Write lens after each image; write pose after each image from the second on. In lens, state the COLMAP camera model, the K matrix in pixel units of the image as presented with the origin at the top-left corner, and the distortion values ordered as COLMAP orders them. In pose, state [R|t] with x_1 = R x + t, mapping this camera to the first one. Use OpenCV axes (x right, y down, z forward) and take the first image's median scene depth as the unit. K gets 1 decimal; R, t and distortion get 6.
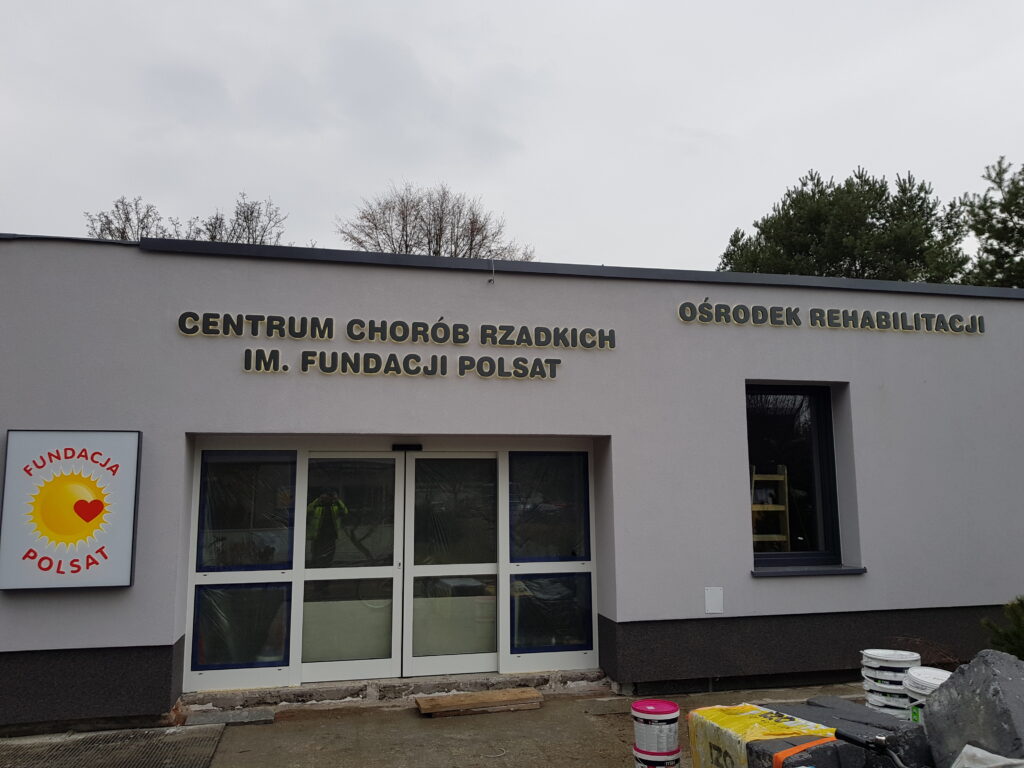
lens RADIAL K [[783.9, 0, 499.8], [0, 783.9, 380.7], [0, 0, 1]] dist [0.063908, -0.090569]
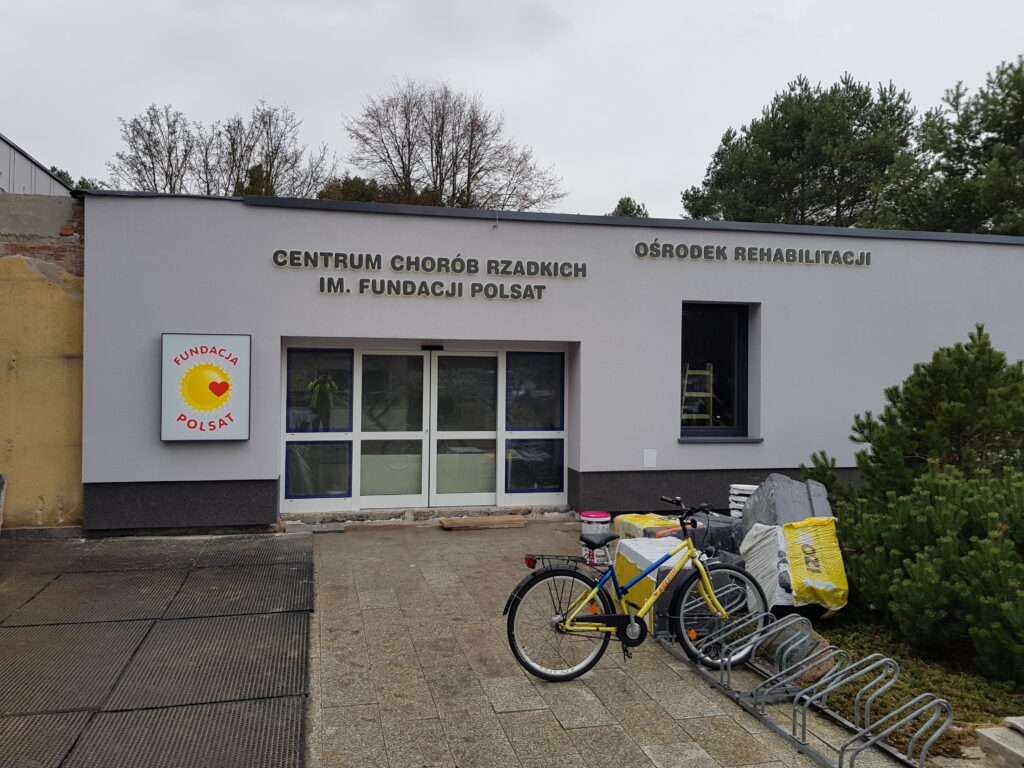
lens RADIAL K [[783.9, 0, 499.8], [0, 783.9, 380.7], [0, 0, 1]] dist [0.063908, -0.090569]
pose [[0.999854, 0.015153, 0.007892, -0.009941], [-0.016132, 0.989430, 0.144114, -0.057915], [-0.005625, -0.144220, 0.989530, -0.370753]]
